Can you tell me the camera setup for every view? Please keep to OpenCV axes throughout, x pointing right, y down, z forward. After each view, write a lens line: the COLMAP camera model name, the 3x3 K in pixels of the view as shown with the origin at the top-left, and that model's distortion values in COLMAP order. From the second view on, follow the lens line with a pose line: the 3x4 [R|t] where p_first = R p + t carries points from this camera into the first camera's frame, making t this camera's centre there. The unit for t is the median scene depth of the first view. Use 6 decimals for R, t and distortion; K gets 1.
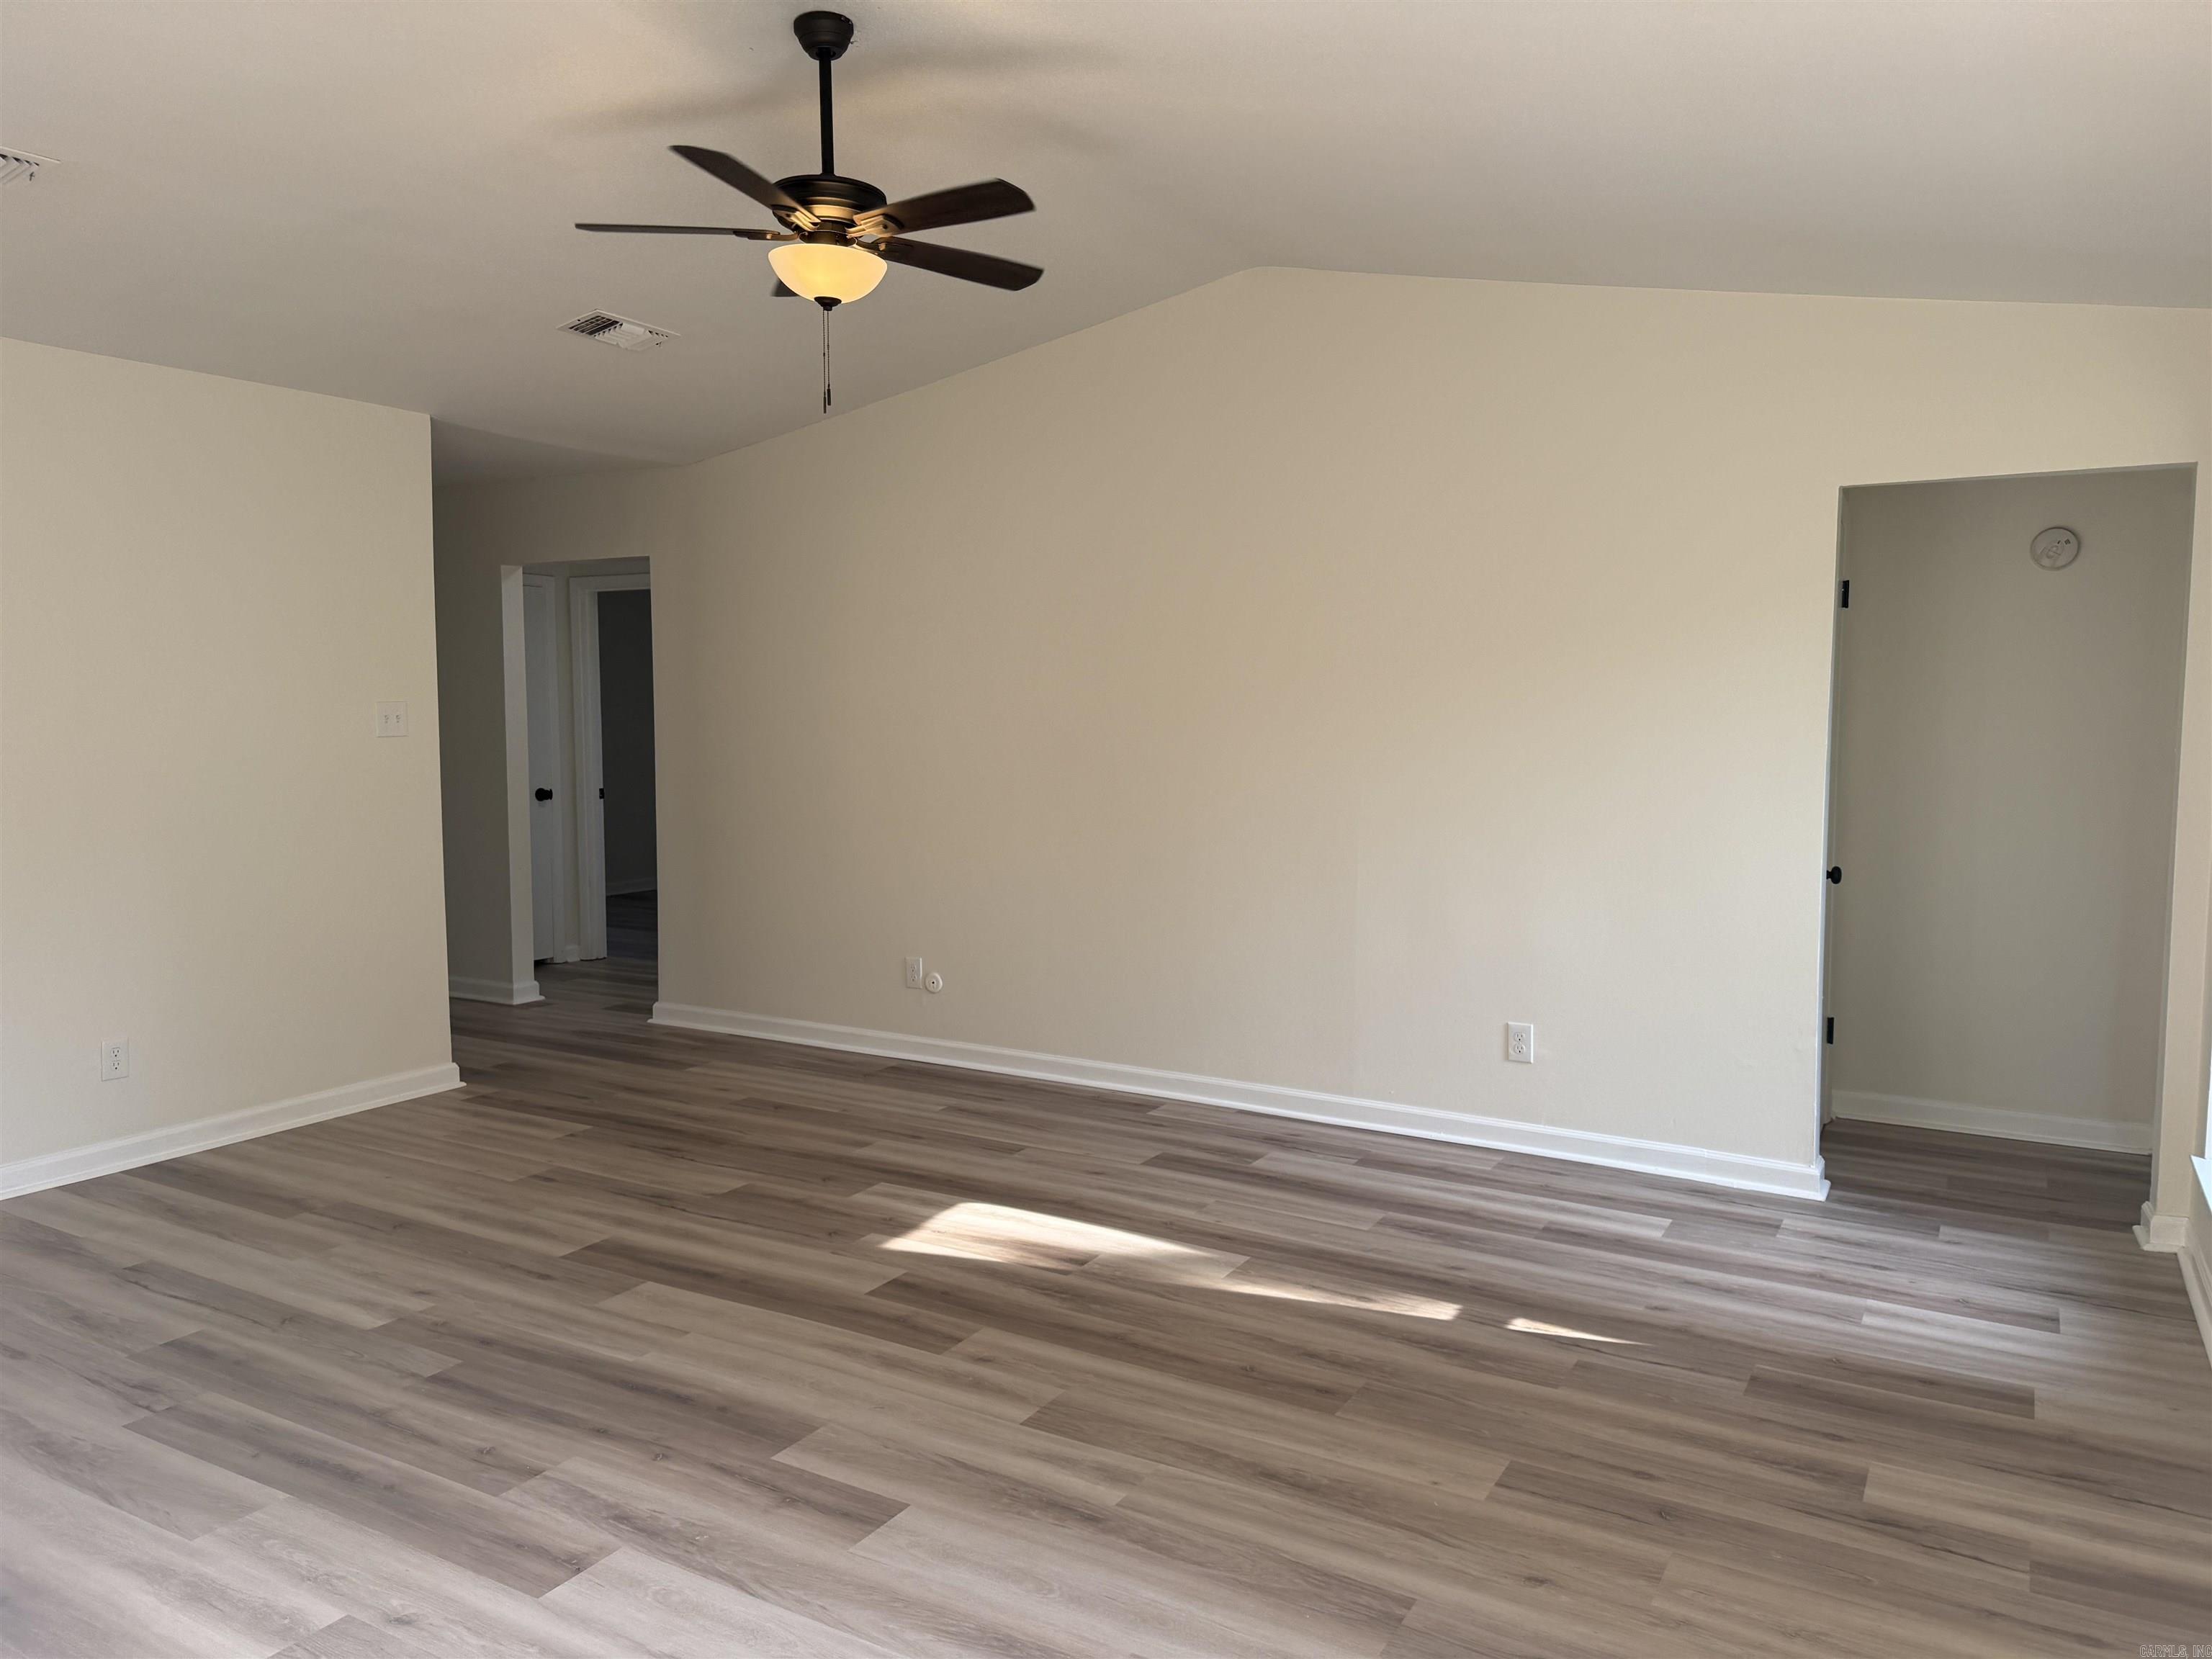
lens RADIAL K [[1553.5, 0, 1106.0], [0, 1553.5, 829.5], [0, 0, 1]] dist [0.092455, -0.126514]
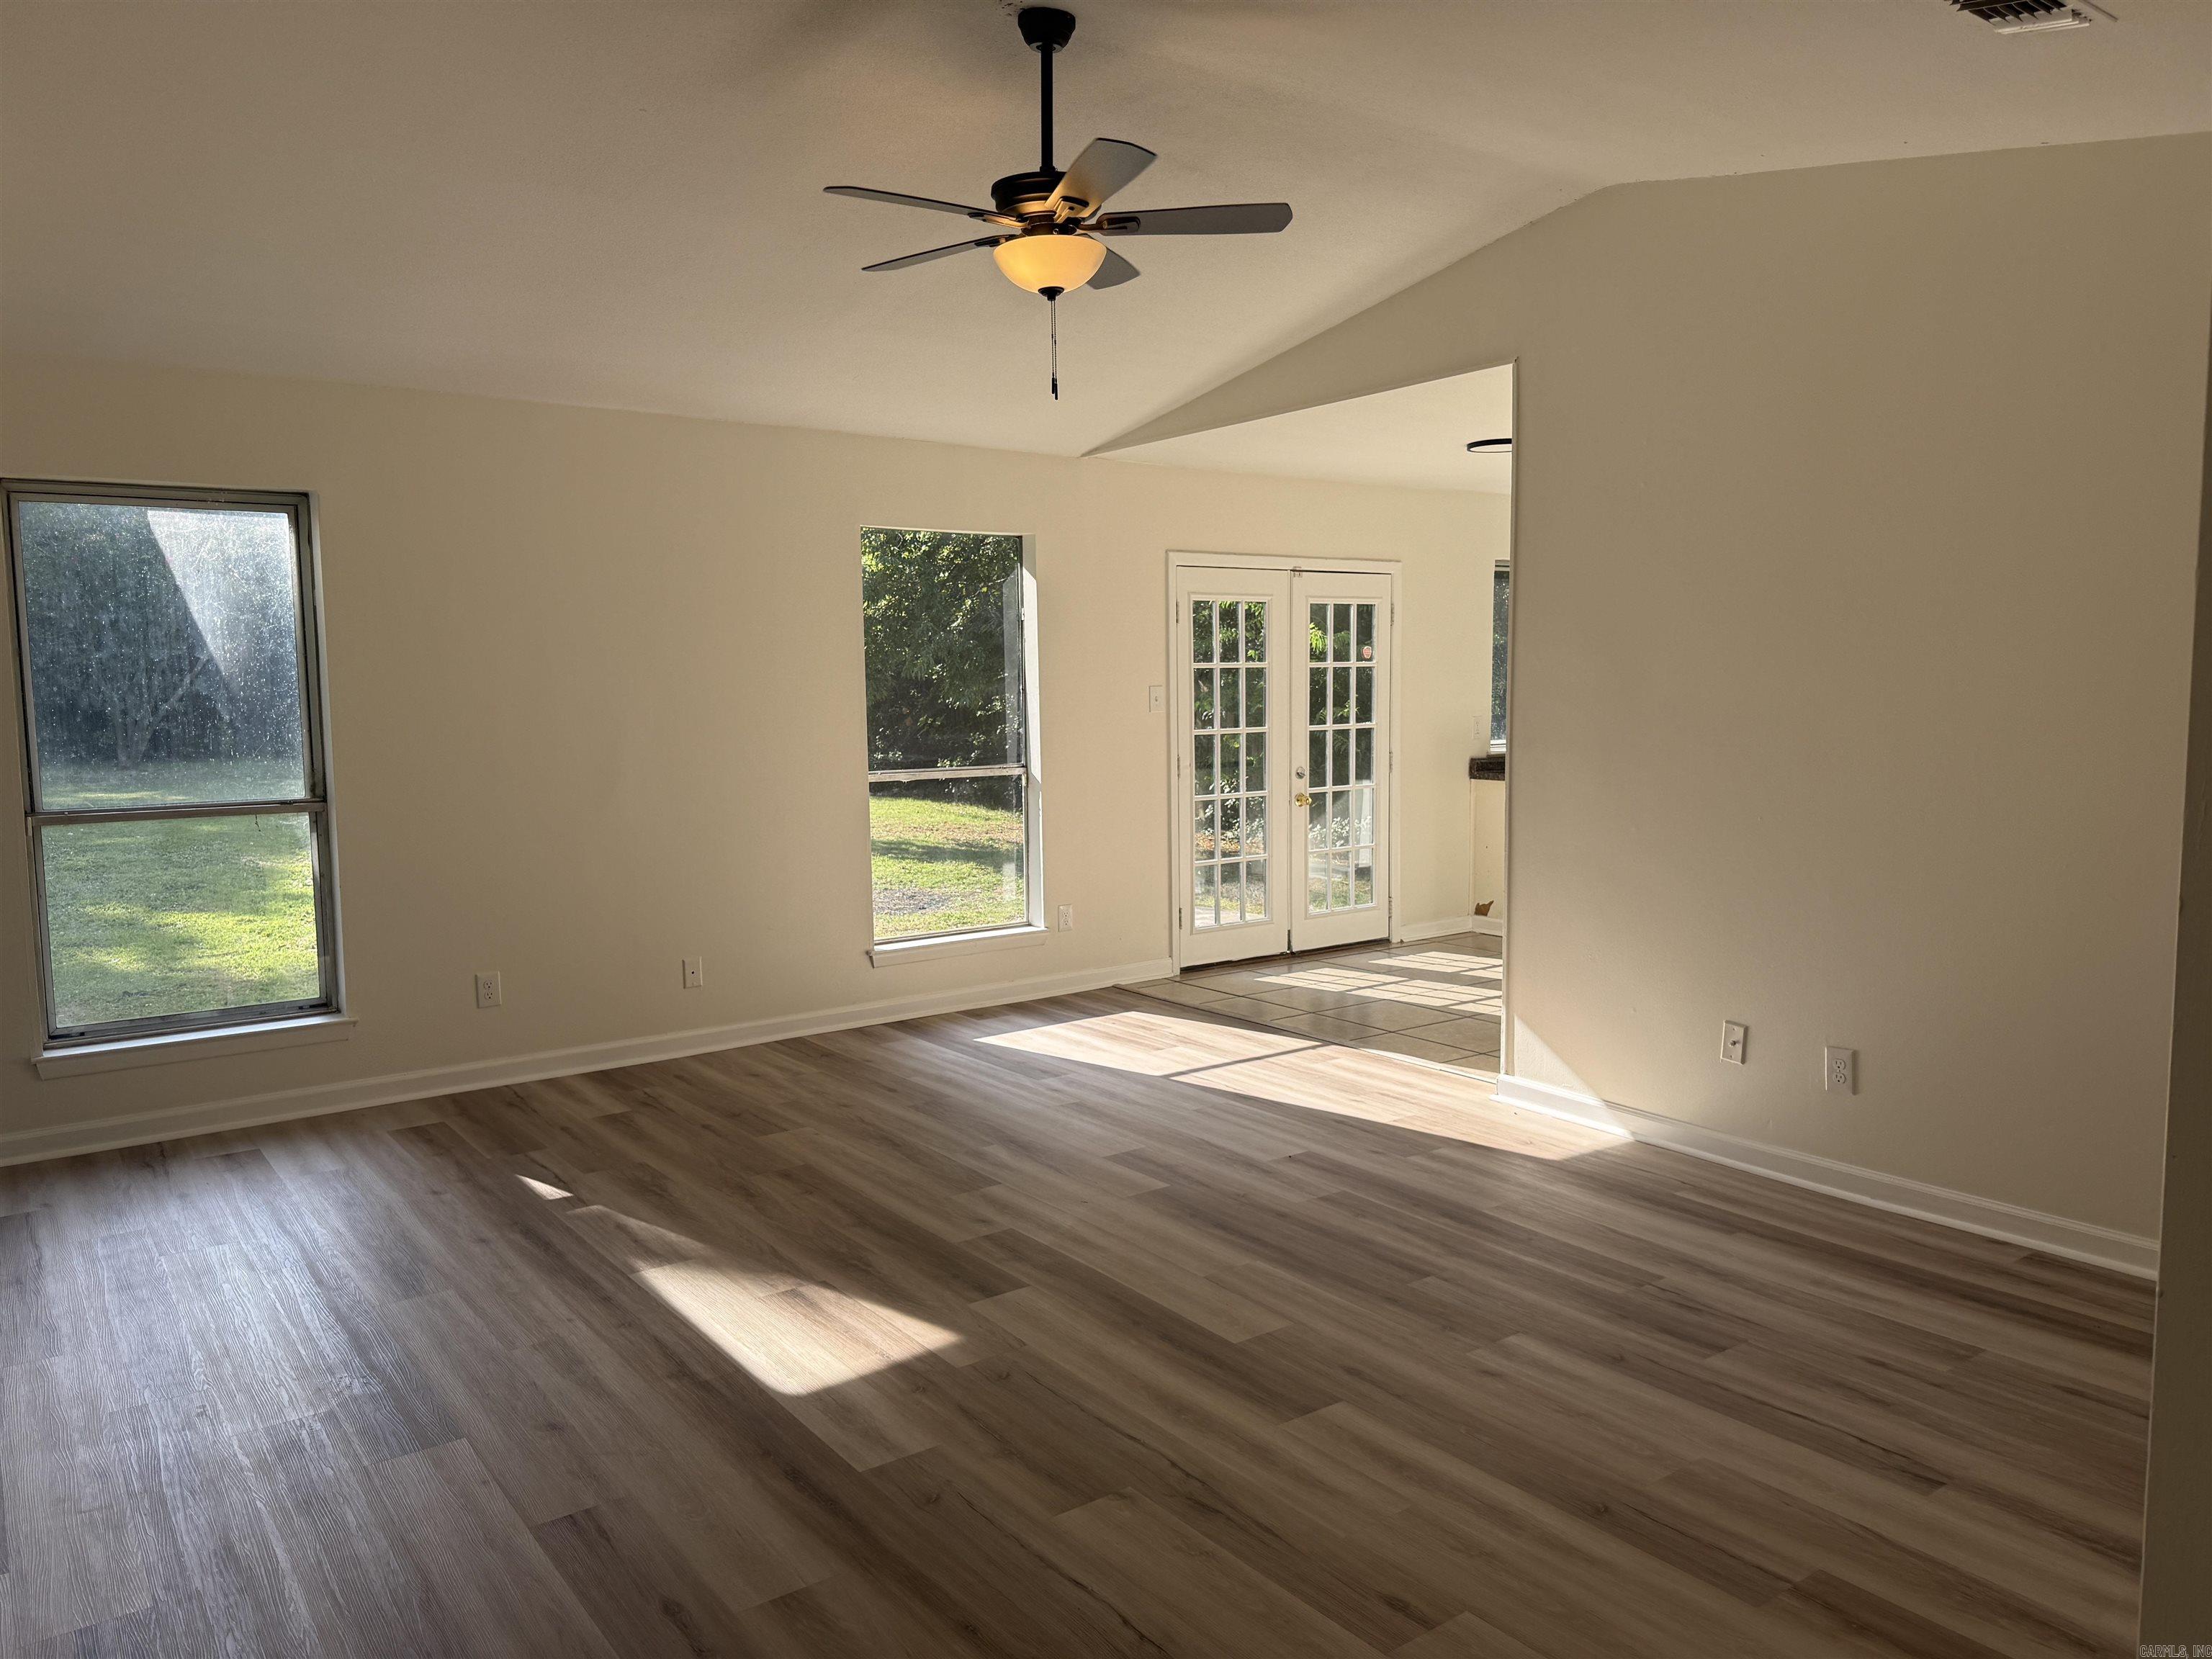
lens RADIAL K [[1553.5, 0, 1106.0], [0, 1553.5, 829.5], [0, 0, 1]] dist [0.092455, -0.126514]
pose [[-0.918452, -0.028181, 0.394528, -0.626869], [0.043144, 0.984369, 0.170751, -0.161761], [-0.393173, 0.173848, -0.902880, 1.975701]]
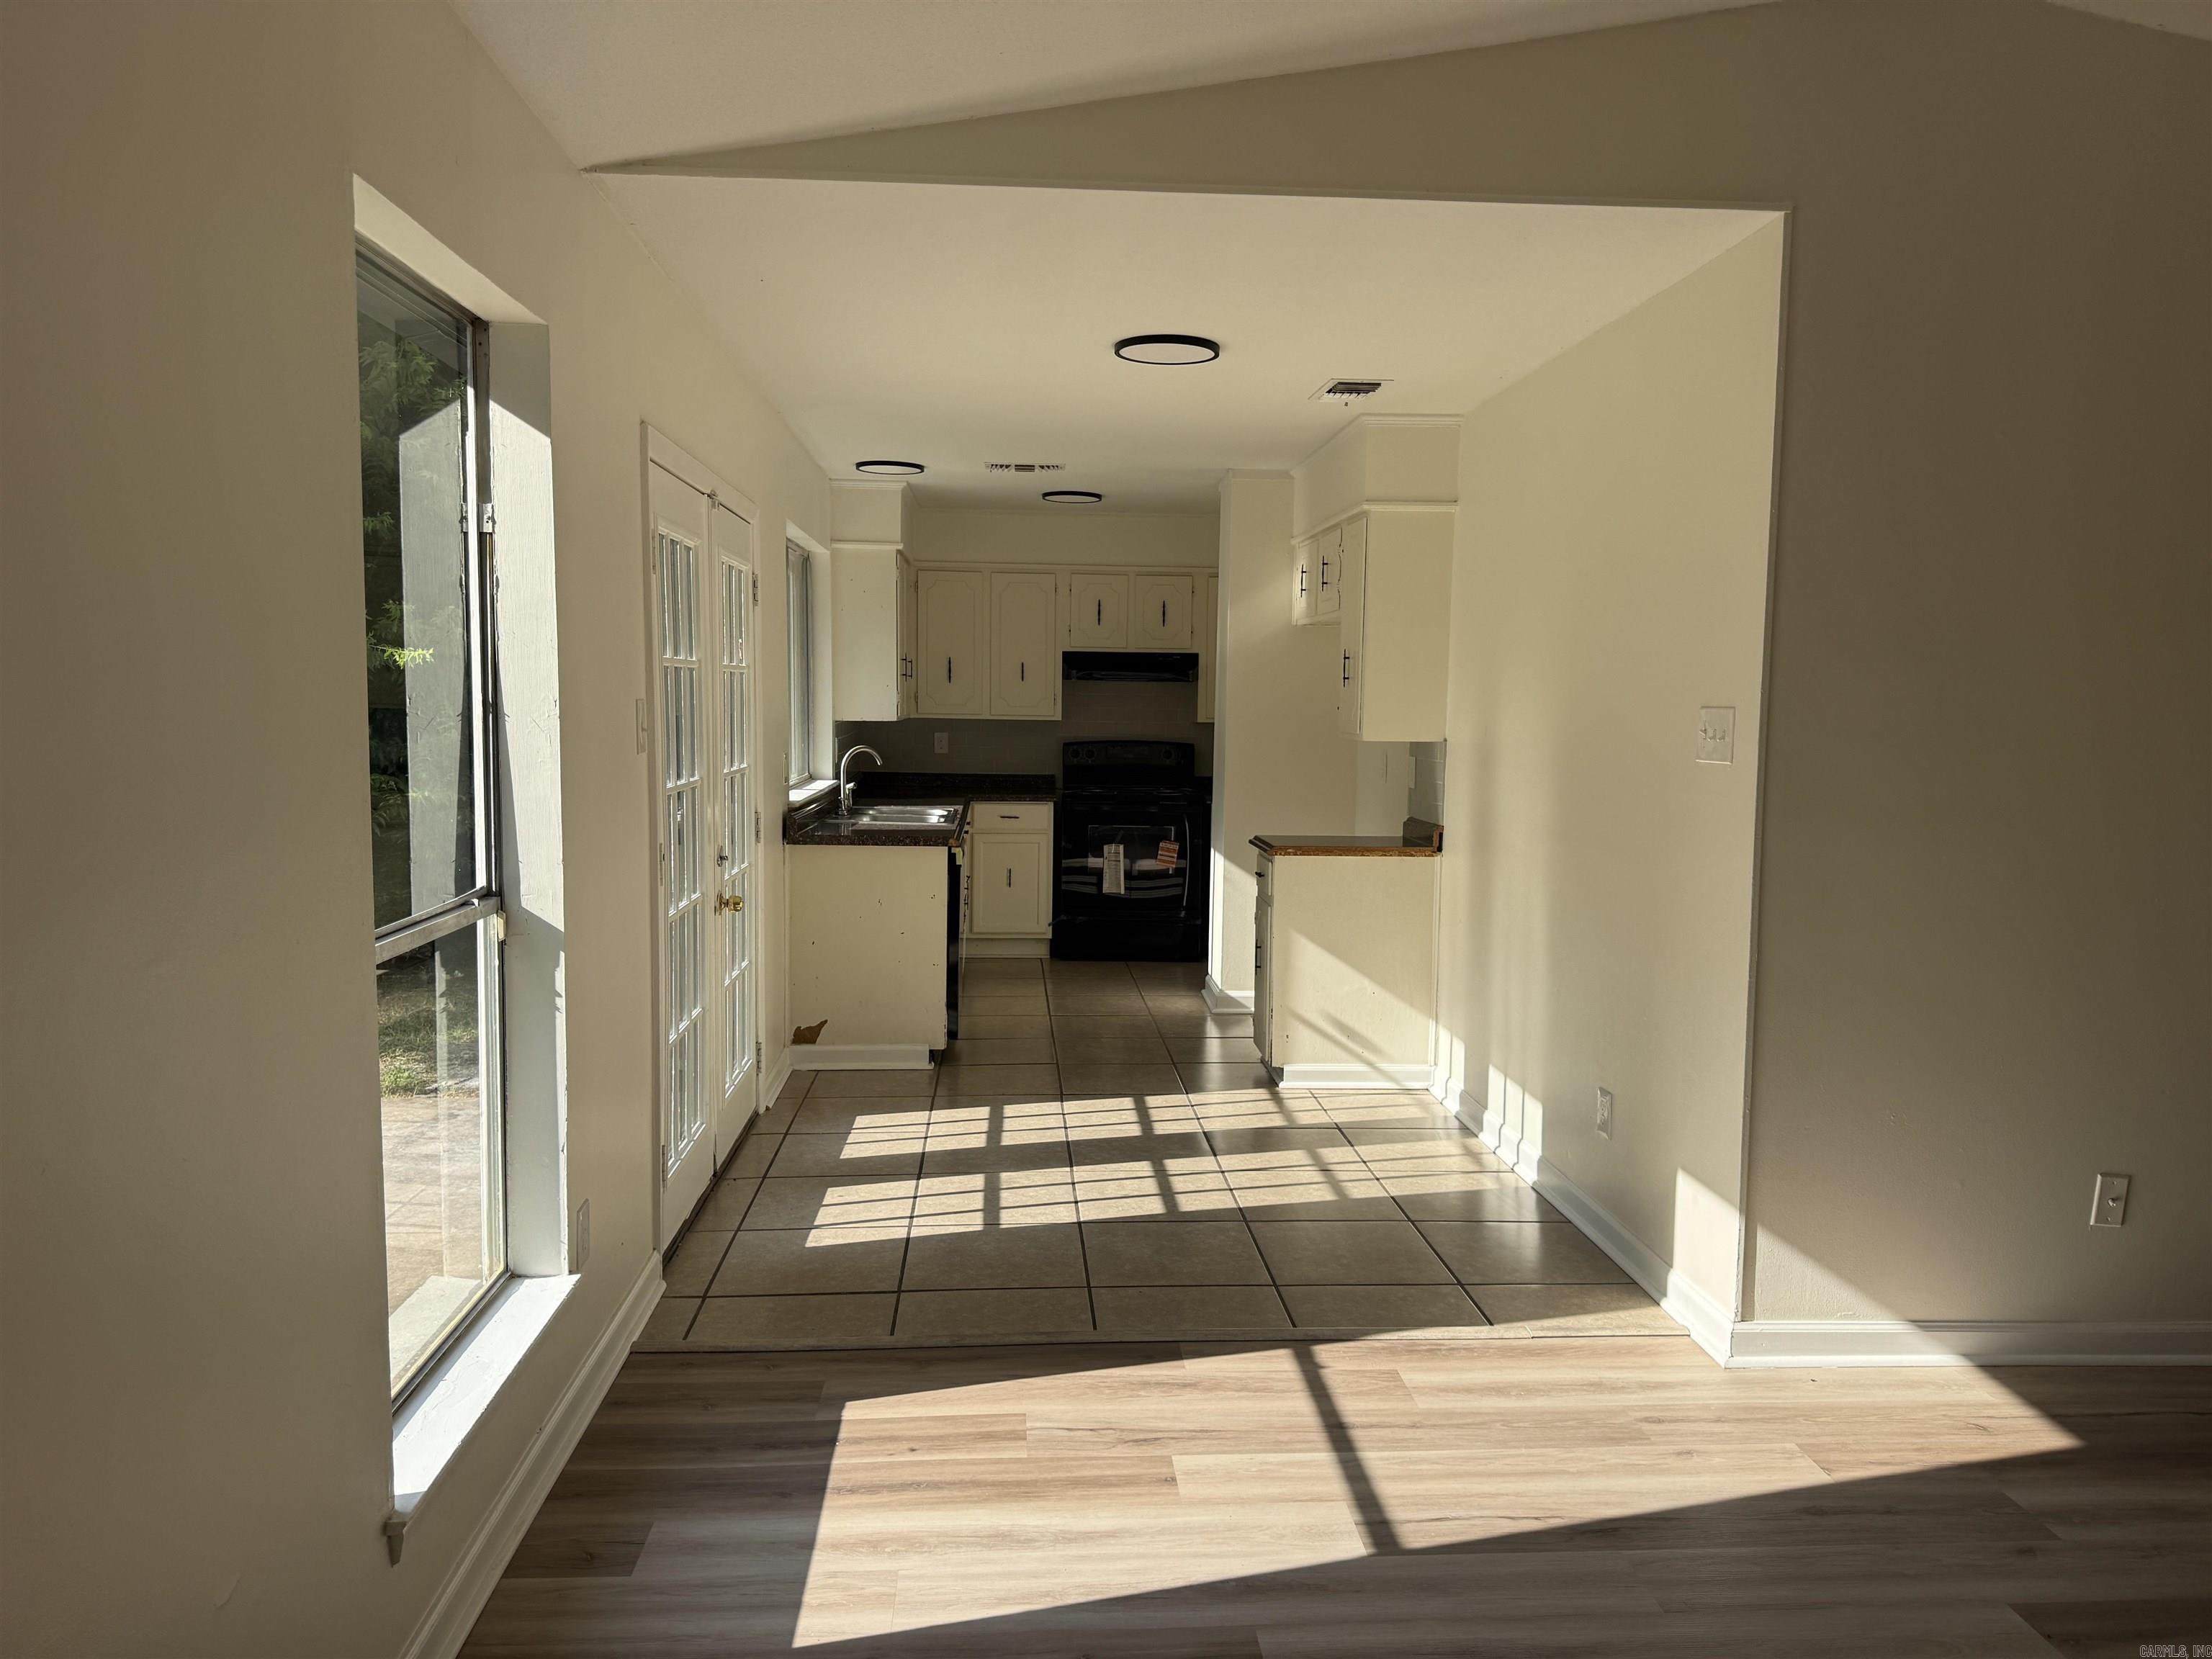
lens RADIAL K [[1568.1, 0, 1106.0], [0, 1568.1, 829.5], [0, 0, 1]] dist [-0.010134, -0.005276]
pose [[-0.829620, 0.037995, -0.557034, 0.466375], [-0.060040, 0.985825, 0.156665, -0.084808], [0.555091, 0.163417, -0.815579, 1.024074]]
